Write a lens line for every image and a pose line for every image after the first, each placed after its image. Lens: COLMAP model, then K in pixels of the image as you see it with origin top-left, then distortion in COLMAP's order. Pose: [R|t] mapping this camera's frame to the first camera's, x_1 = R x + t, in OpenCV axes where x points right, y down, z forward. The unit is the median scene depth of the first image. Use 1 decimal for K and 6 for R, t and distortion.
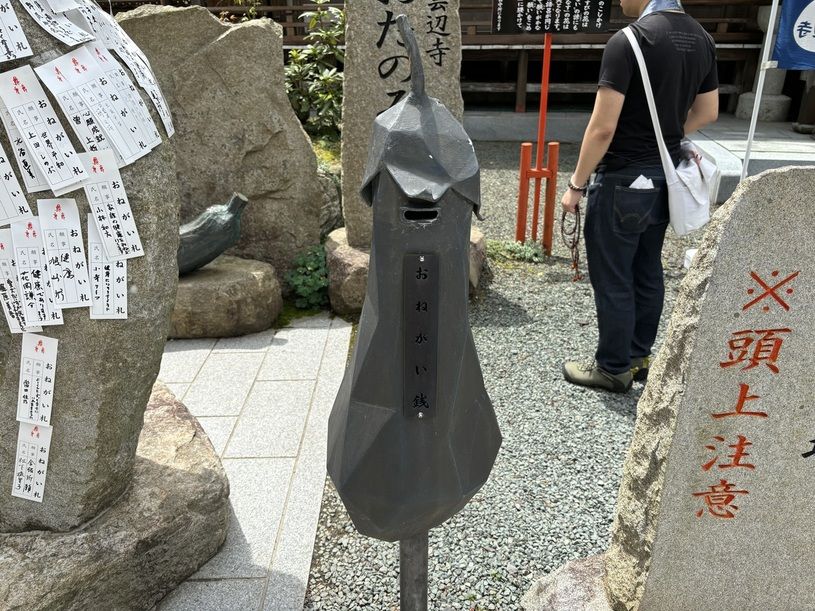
lens RADIAL K [[615.7, 0, 407.5], [0, 615.7, 305.2], [0, 0, 1]] dist [0.038470, -0.032169]
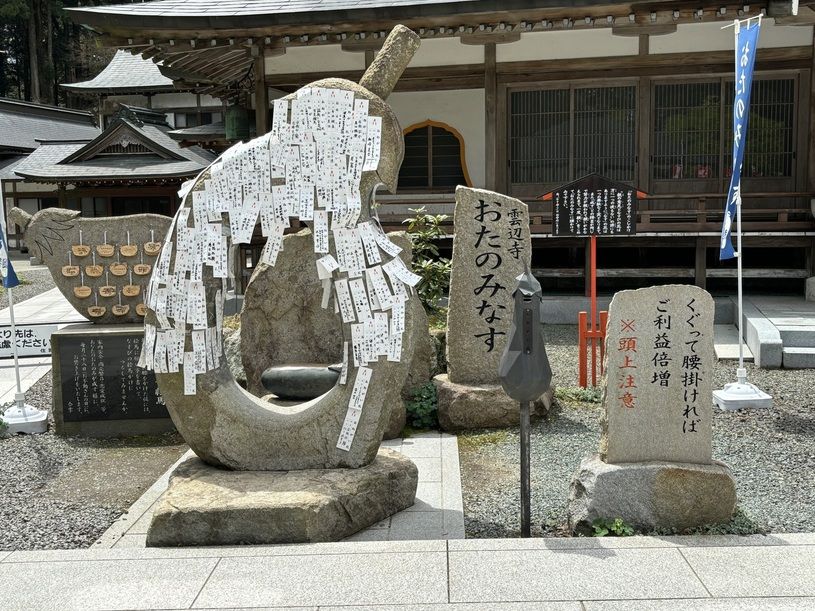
lens RADIAL K [[941.2, 0, 402.9], [0, 941.2, 307.8], [0, 0, 1]] dist [0.138156, 0.000000]
pose [[0.998915, -0.005073, -0.046293, -0.115352], [-0.009015, 0.954187, -0.299074, 0.400229], [0.045689, 0.299166, 0.953106, -1.120134]]
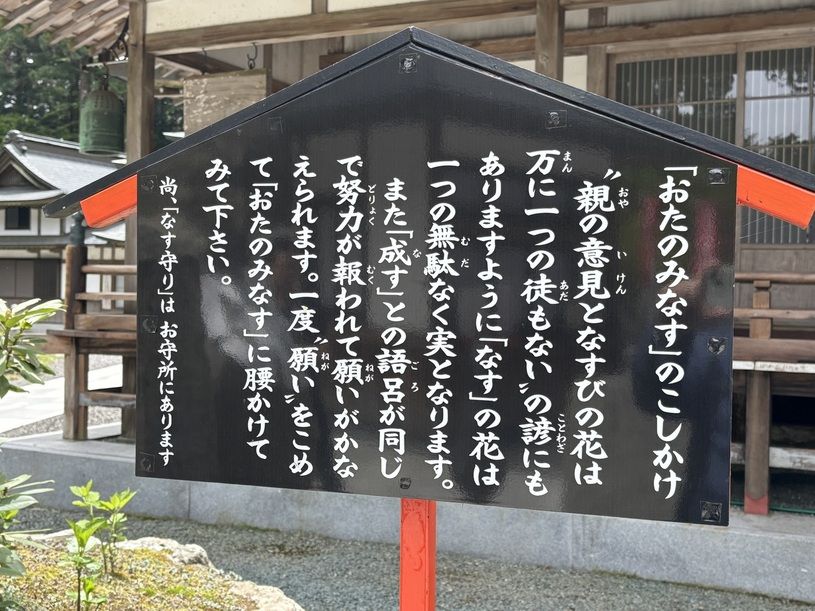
lens RADIAL K [[1007.6, 0, 407.6], [0, 1007.6, 306.1], [0, 0, 1]] dist [0.014318, 0.000000]
pose [[0.964088, 0.028840, -0.264013, 0.339062], [-0.128454, 0.920712, -0.368497, -0.417547], [0.232453, 0.389177, 0.891351, 0.775981]]
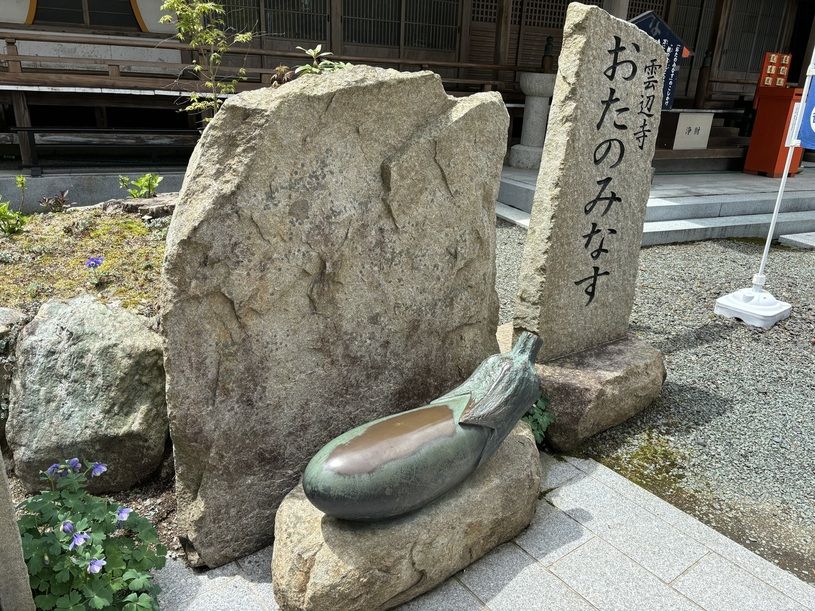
lens RADIAL K [[615.7, 0, 409.4], [0, 615.7, 309.4], [0, 0, 1]] dist [0.038470, -0.032169]
pose [[0.802547, -0.168642, 0.572258, -0.747409], [0.193211, 0.980990, 0.018130, -0.234921], [-0.564436, 0.096016, 0.819873, 0.467157]]
